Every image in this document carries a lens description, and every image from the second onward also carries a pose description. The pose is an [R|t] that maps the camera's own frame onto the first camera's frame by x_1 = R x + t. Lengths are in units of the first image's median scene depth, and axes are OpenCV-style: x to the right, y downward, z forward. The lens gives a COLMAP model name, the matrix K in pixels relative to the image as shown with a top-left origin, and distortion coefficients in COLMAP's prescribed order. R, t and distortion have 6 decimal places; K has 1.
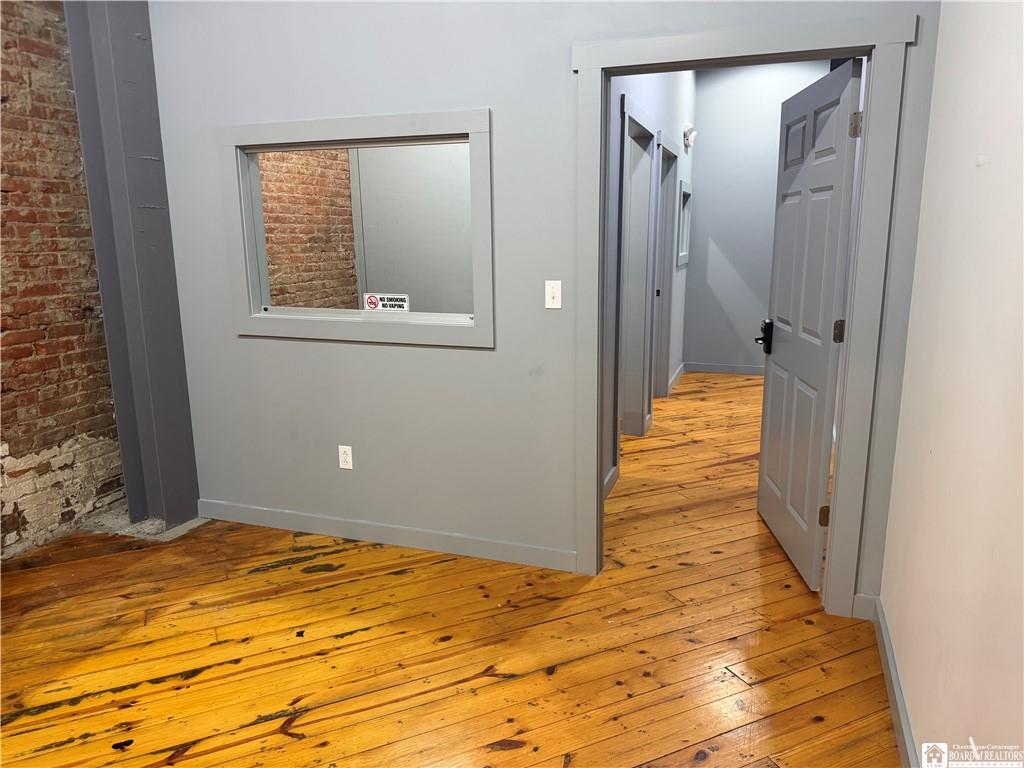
lens RADIAL K [[720.7, 0, 512.0], [0, 720.7, 384.0], [0, 0, 1]] dist [0.057999, -0.072365]
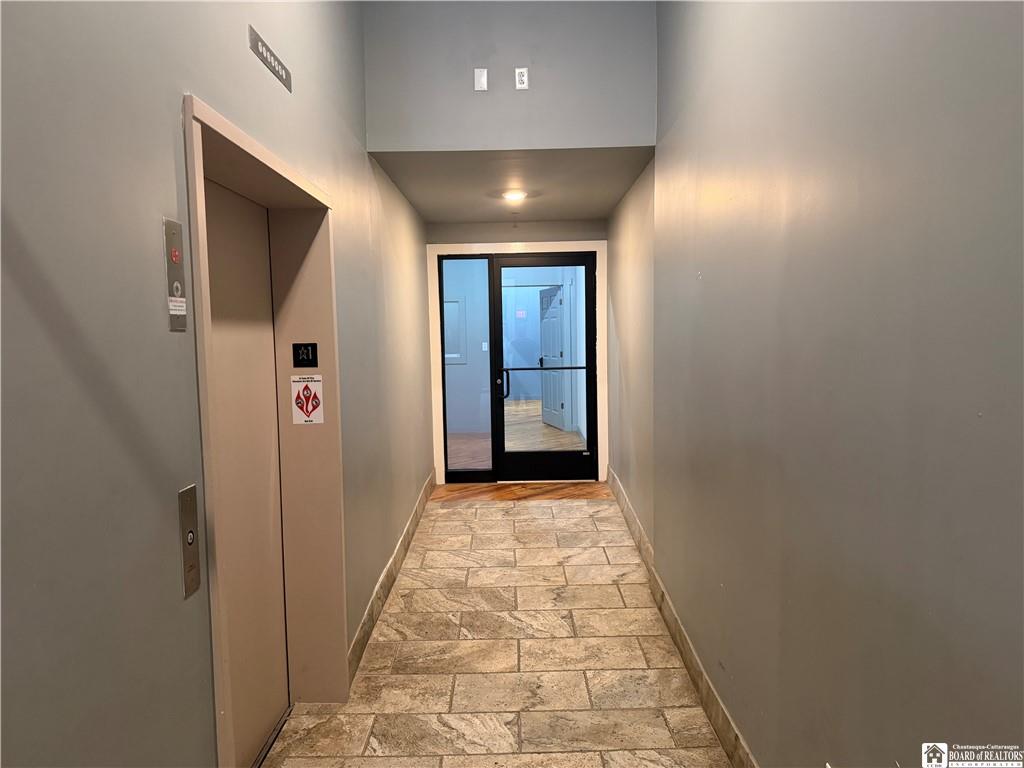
lens RADIAL K [[720.7, 0, 512.0], [0, 720.7, 384.0], [0, 0, 1]] dist [0.057999, -0.072365]
pose [[0.937411, -0.031882, 0.346764, -0.973396], [0.079499, 0.989096, -0.123973, 0.465681], [-0.339030, 0.143782, 0.929723, -2.107421]]
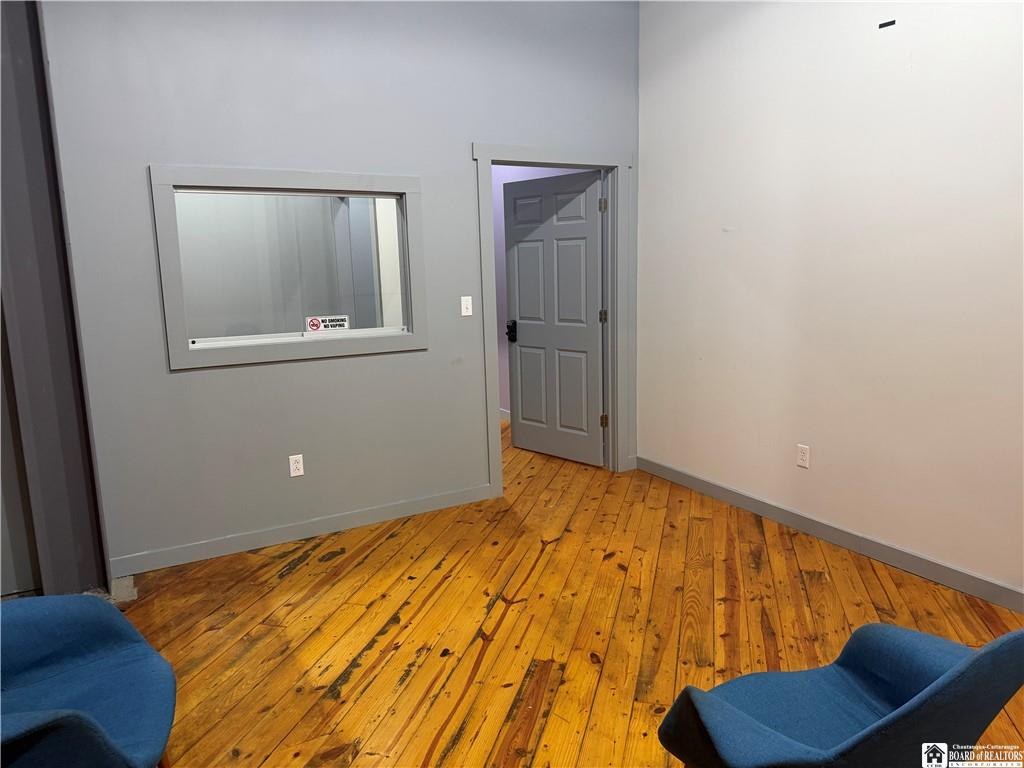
lens RADIAL K [[720.7, 0, 512.0], [0, 720.7, 384.0], [0, 0, 1]] dist [0.057999, -0.072365]
pose [[0.636785, -0.132901, 0.759501, -0.976030], [0.174759, 0.984276, 0.025710, 0.008295], [-0.750975, 0.116358, 0.649998, 0.009589]]
